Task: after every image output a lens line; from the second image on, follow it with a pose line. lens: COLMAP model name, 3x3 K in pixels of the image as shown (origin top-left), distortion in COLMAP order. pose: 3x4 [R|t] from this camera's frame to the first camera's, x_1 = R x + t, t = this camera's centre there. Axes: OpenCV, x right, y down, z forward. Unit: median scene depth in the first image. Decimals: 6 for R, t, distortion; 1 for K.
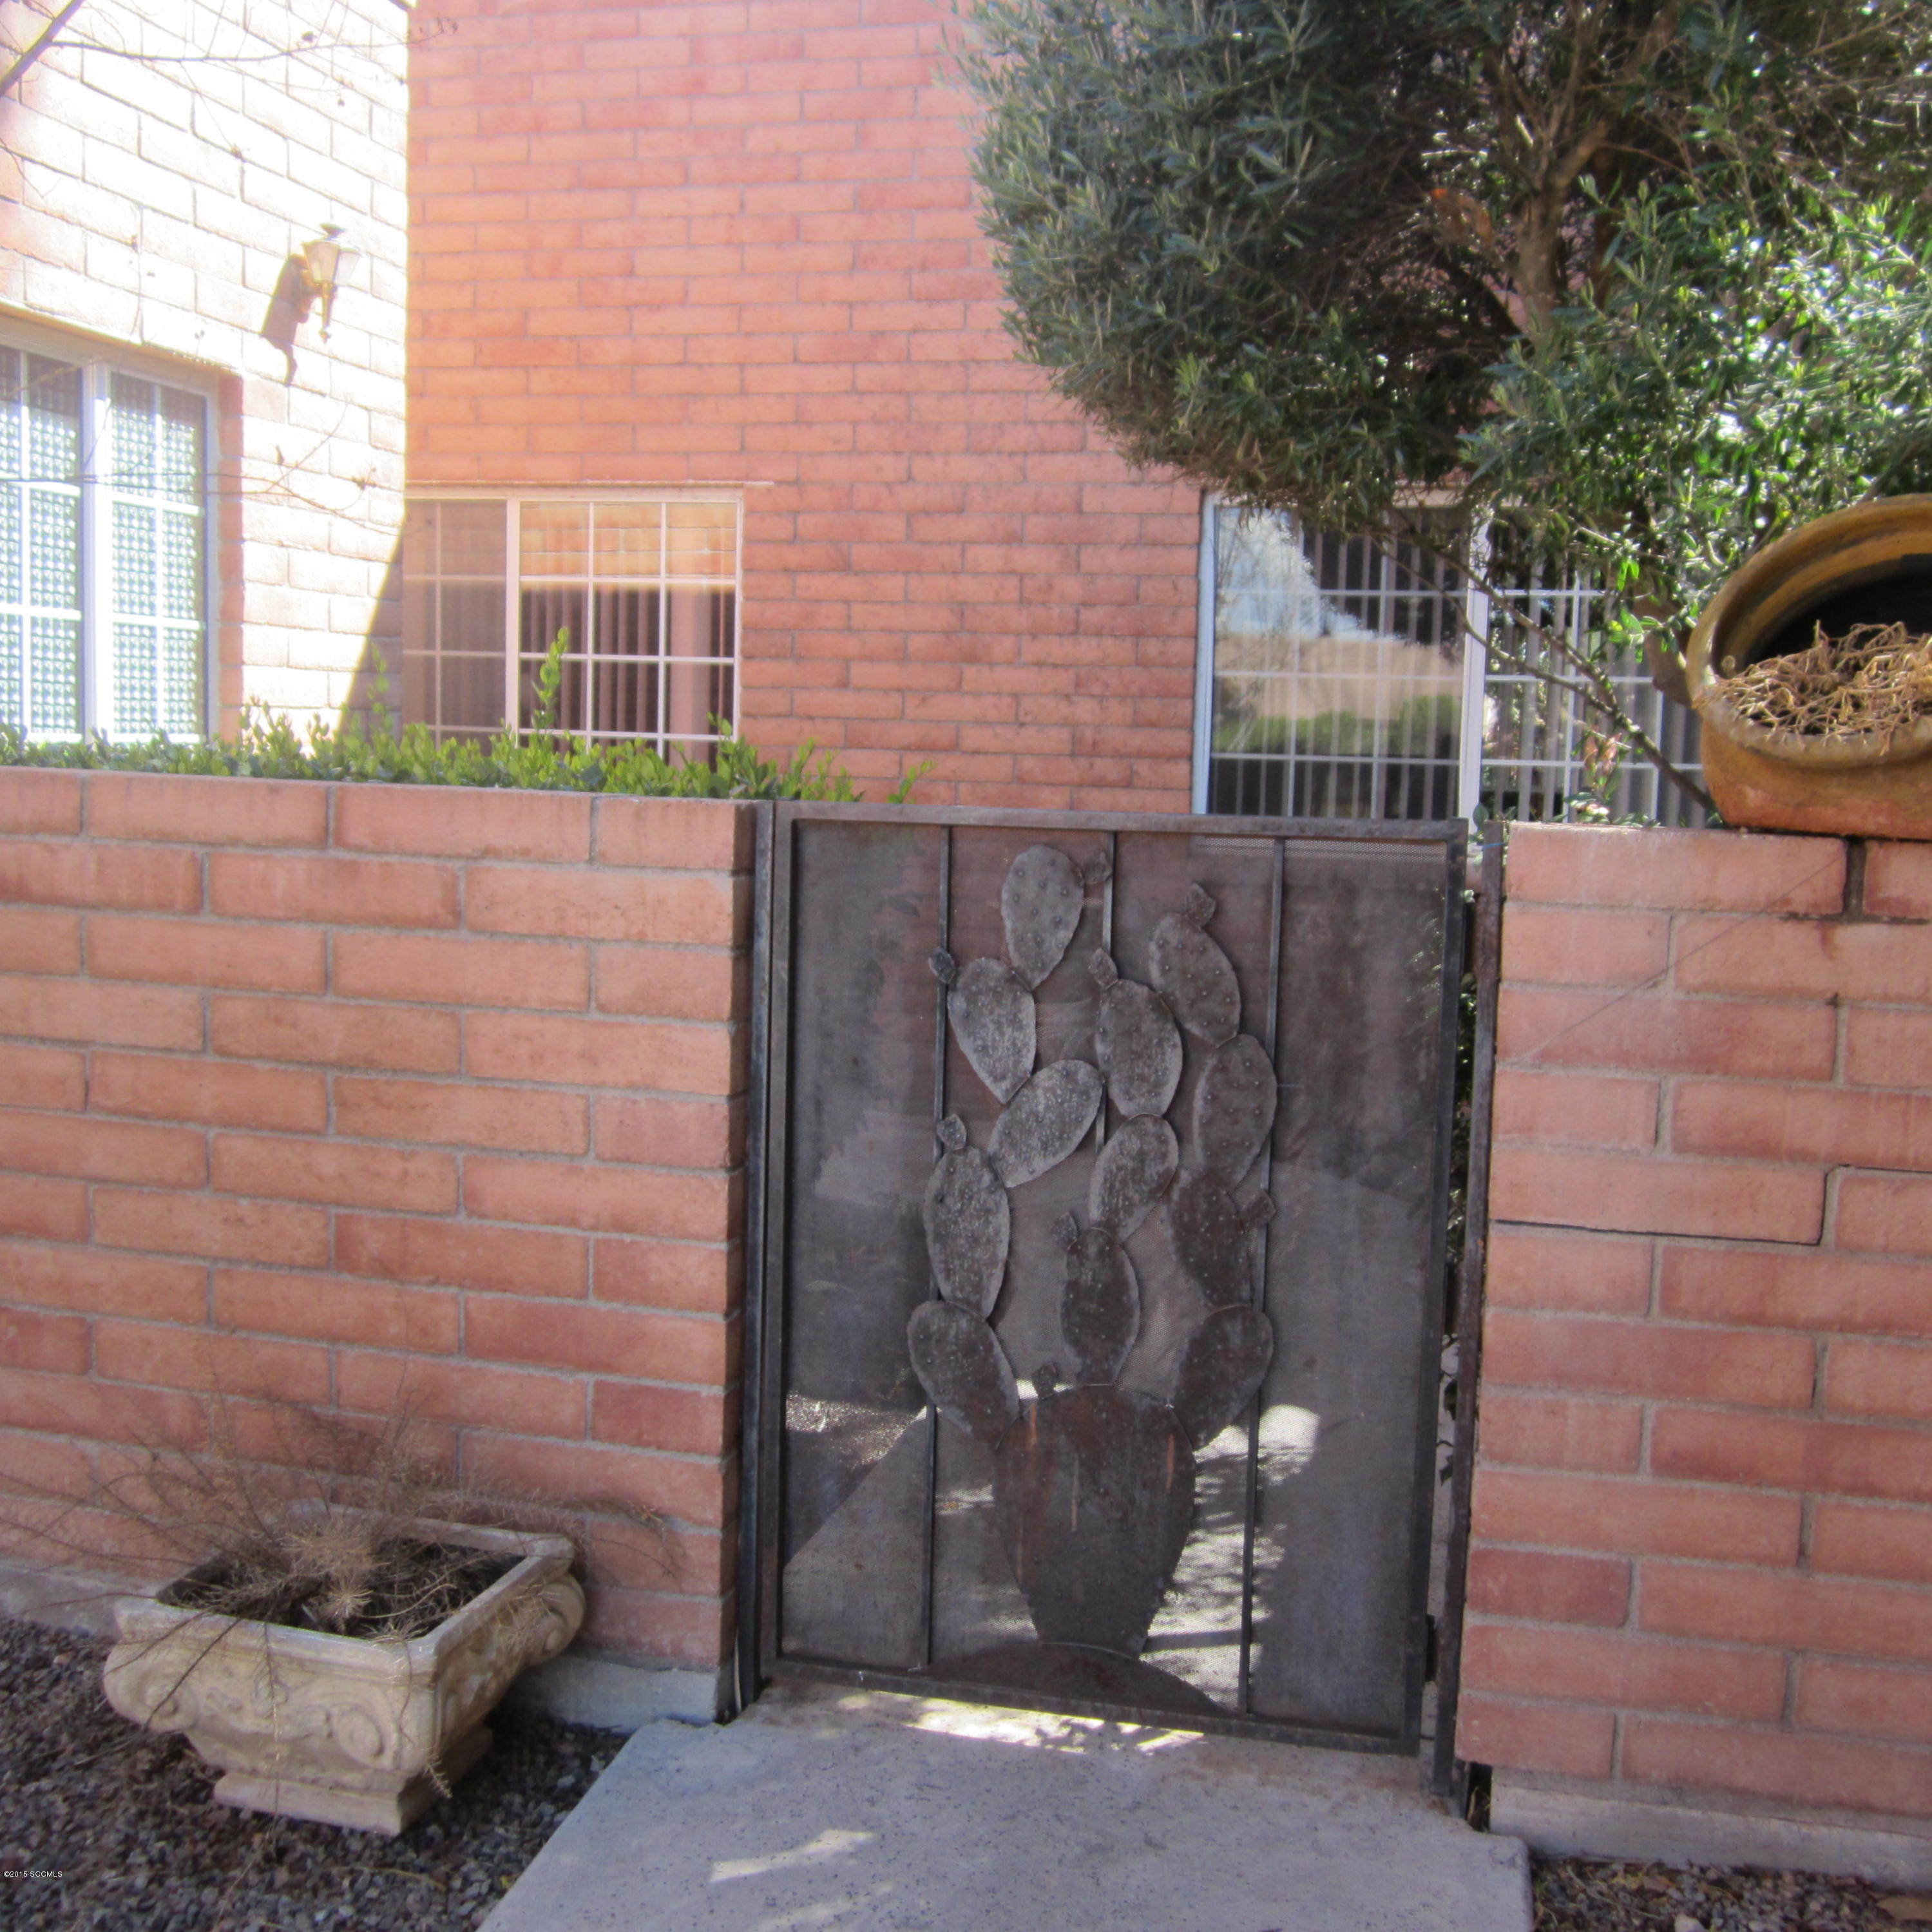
lens RADIAL K [[2150.9, 0, 963.4], [0, 2150.9, 992.9], [0, 0, 1]] dist [-0.020923, -0.015677]
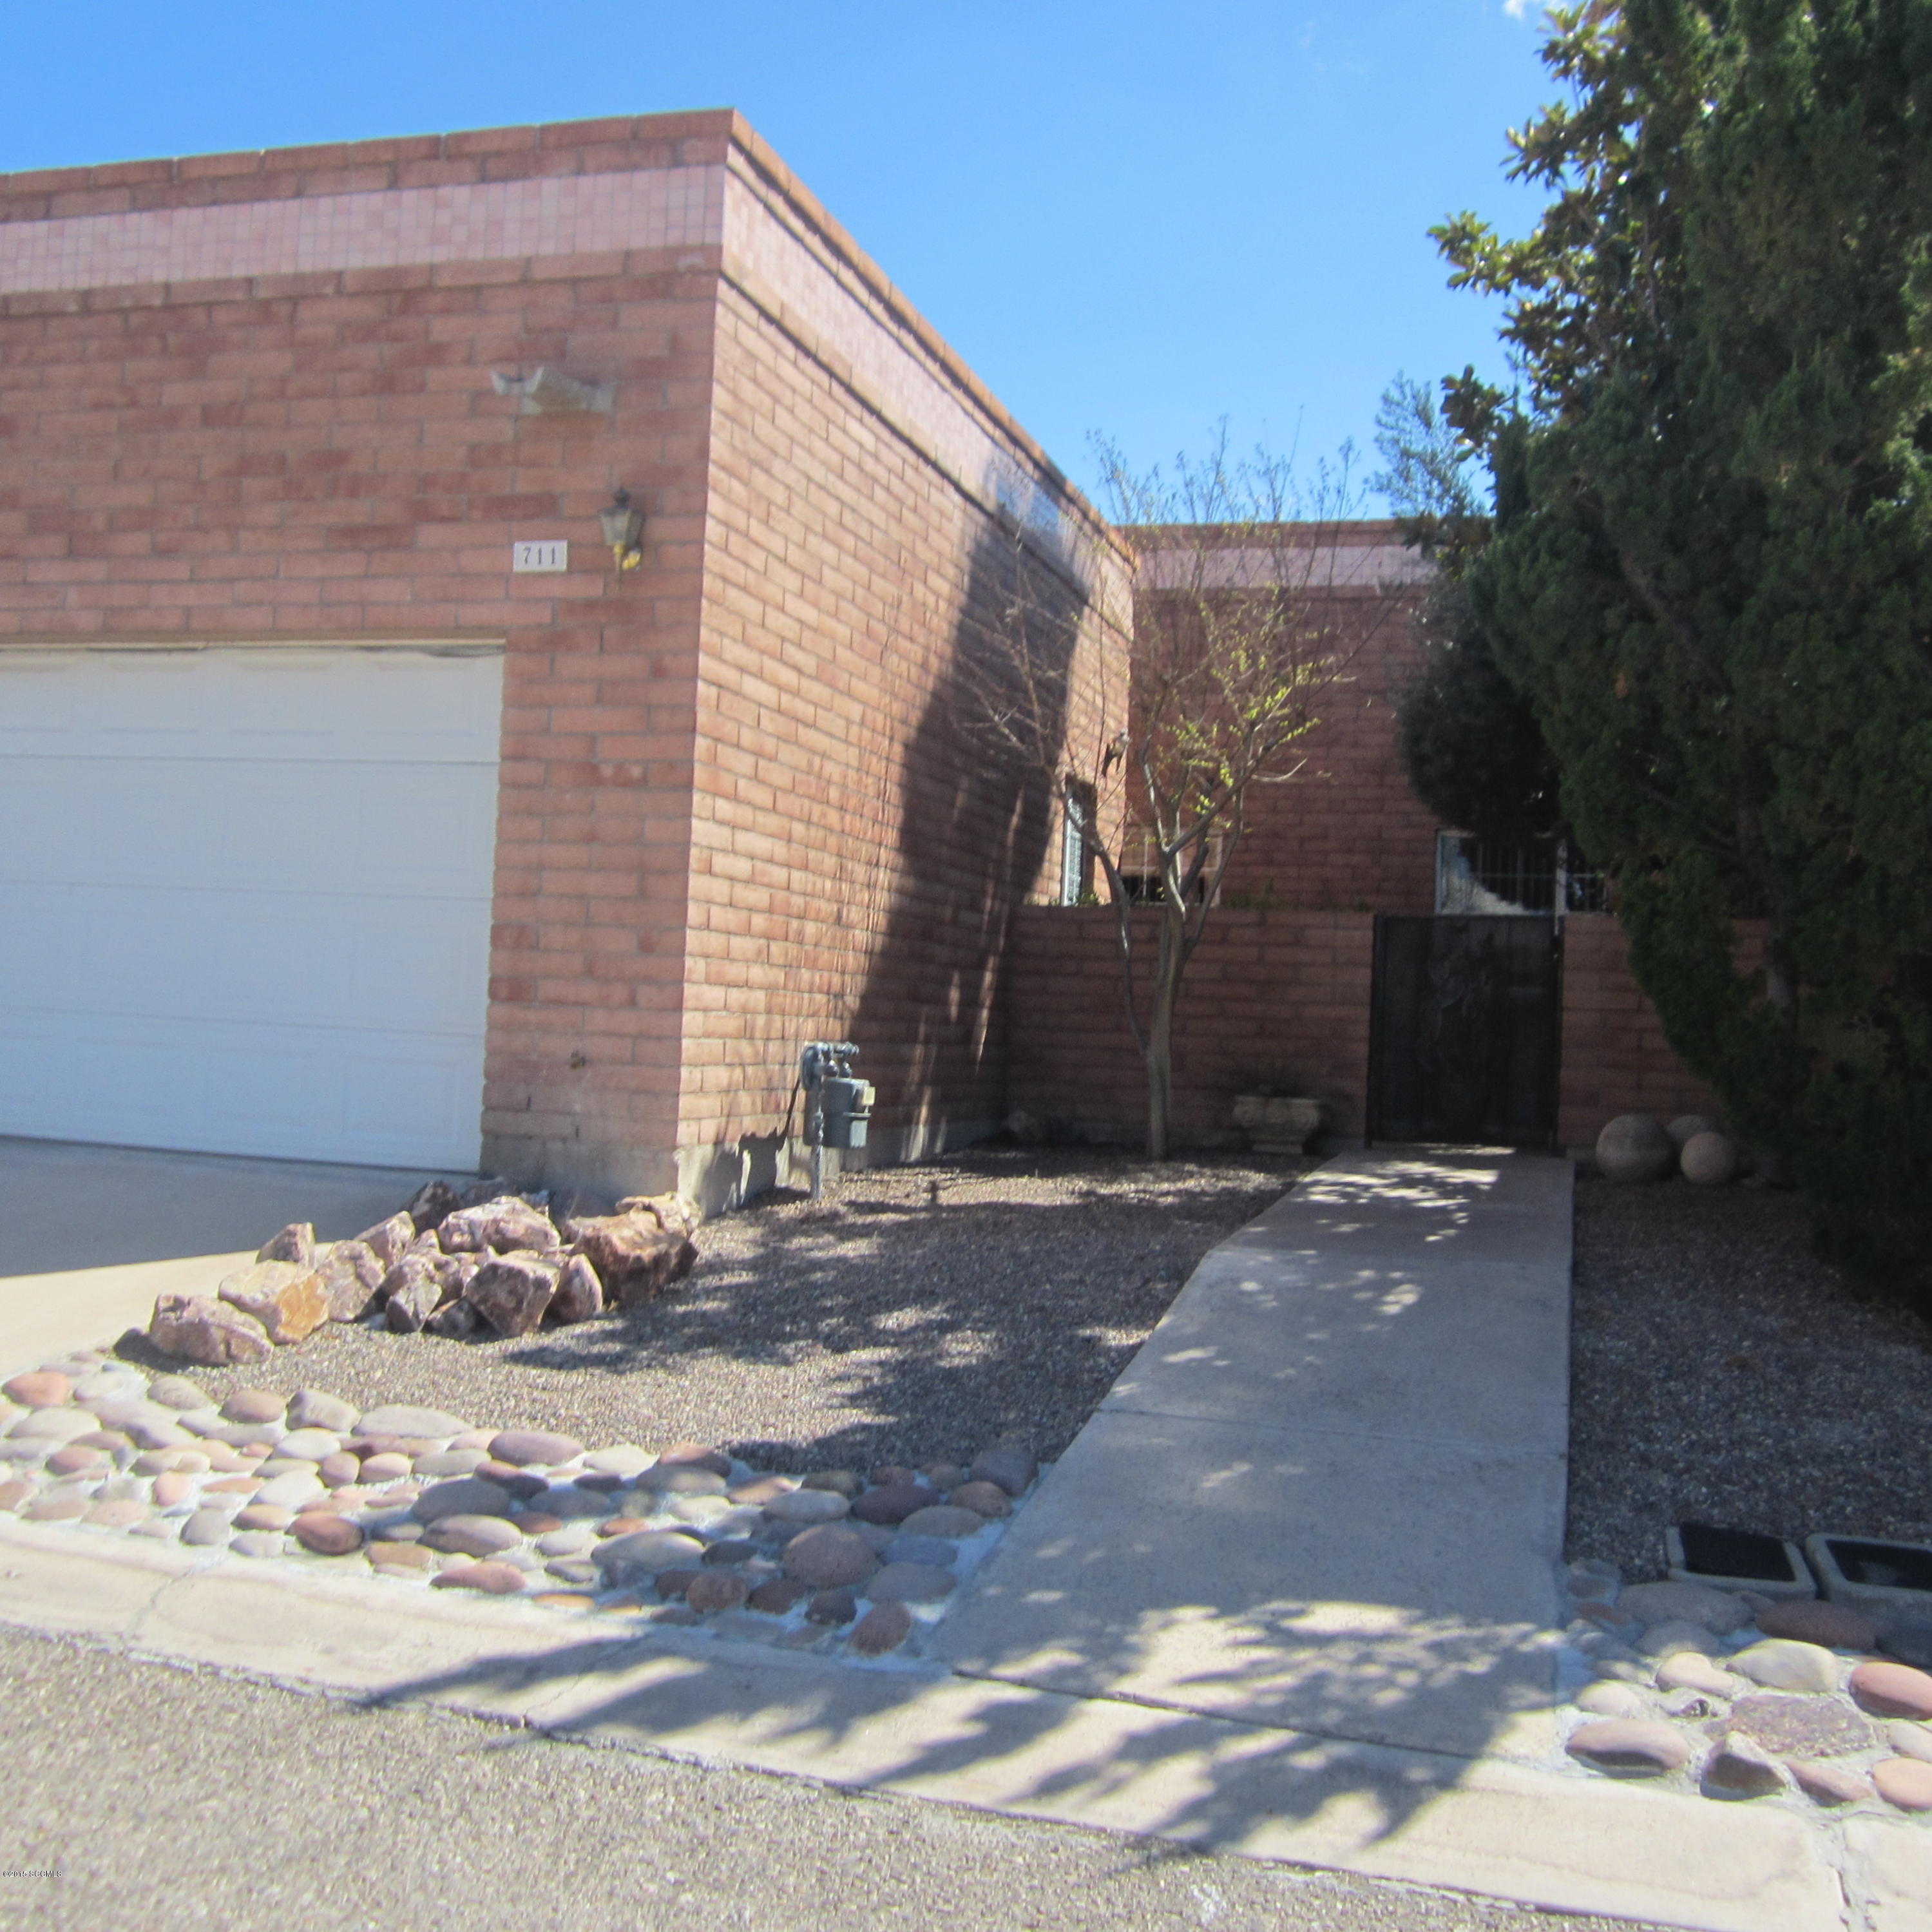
lens RADIAL K [[2150.9, 0, 963.4], [0, 2150.9, 992.9], [0, 0, 1]] dist [-0.020923, -0.015677]
pose [[0.998938, 0.010204, -0.044933, -0.685515], [-0.016408, 0.990023, -0.139949, 0.632226], [0.043057, 0.140538, 0.989139, -2.978707]]
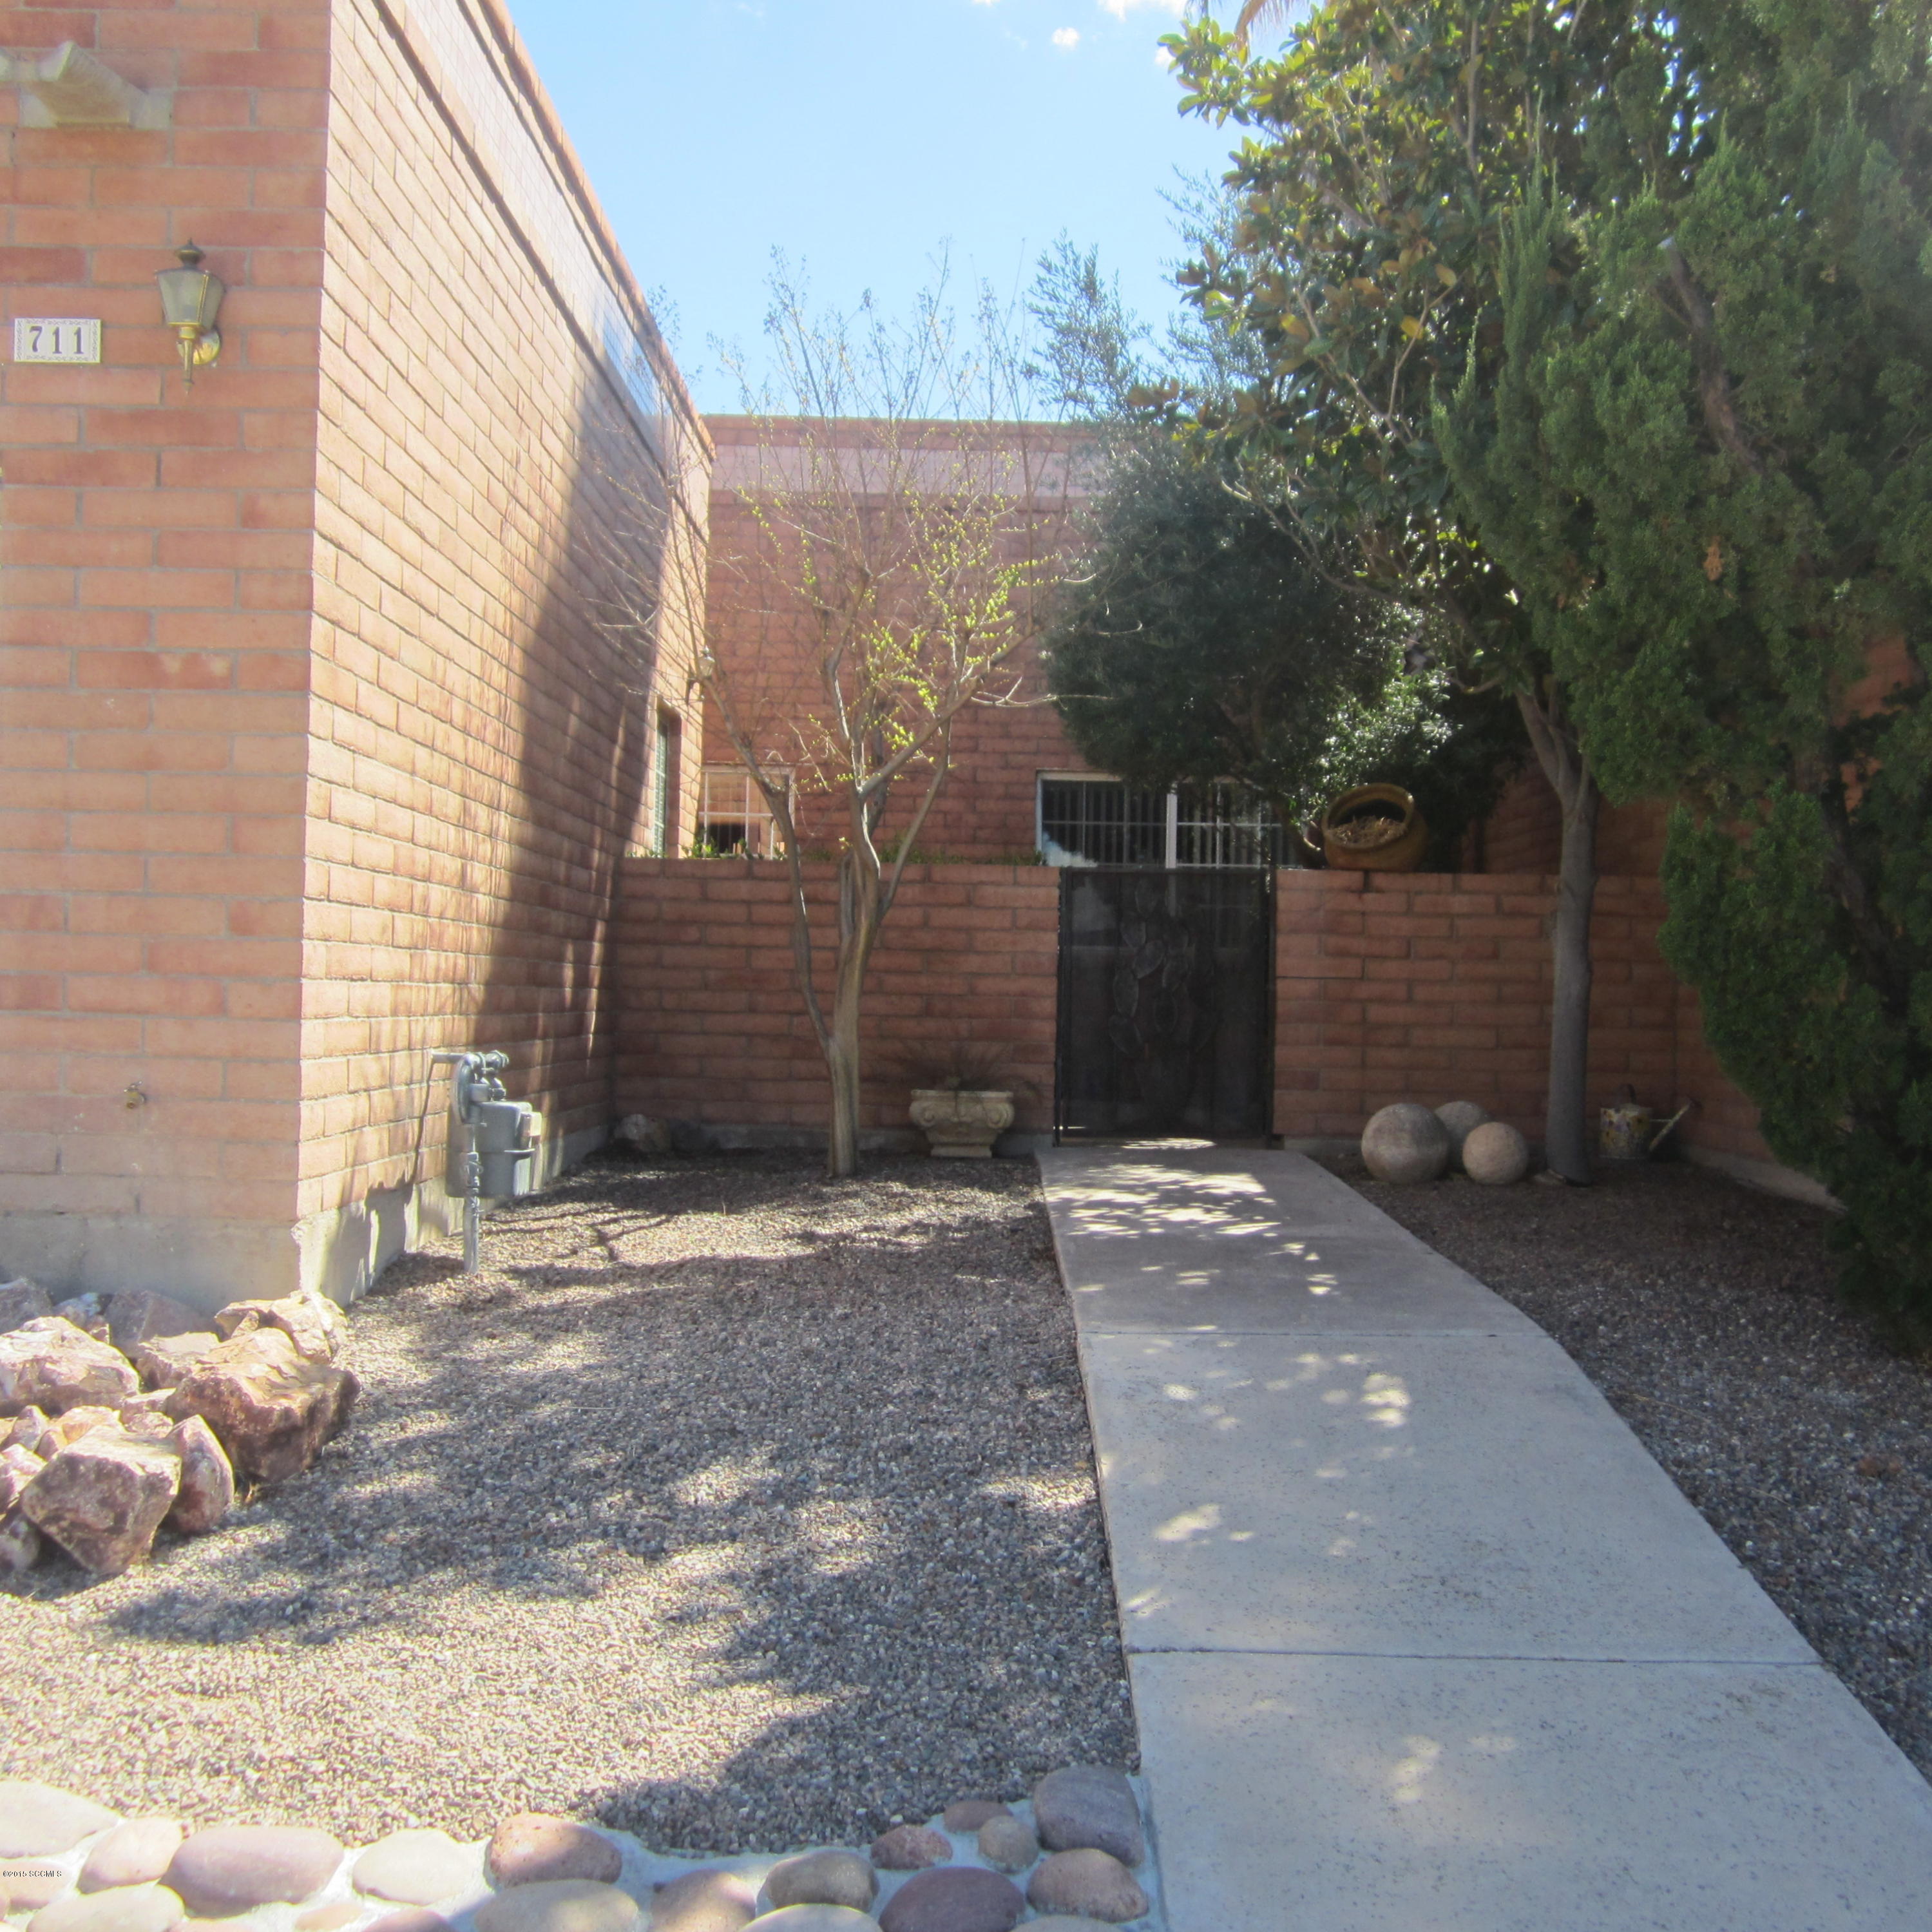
lens RADIAL K [[2150.9, 0, 963.4], [0, 2150.9, 992.9], [0, 0, 1]] dist [-0.020923, -0.015677]
pose [[0.972855, -0.008291, 0.231265, -1.034221], [0.035310, 0.992974, -0.112942, 0.485904], [-0.228704, 0.118042, 0.966313, -2.221590]]
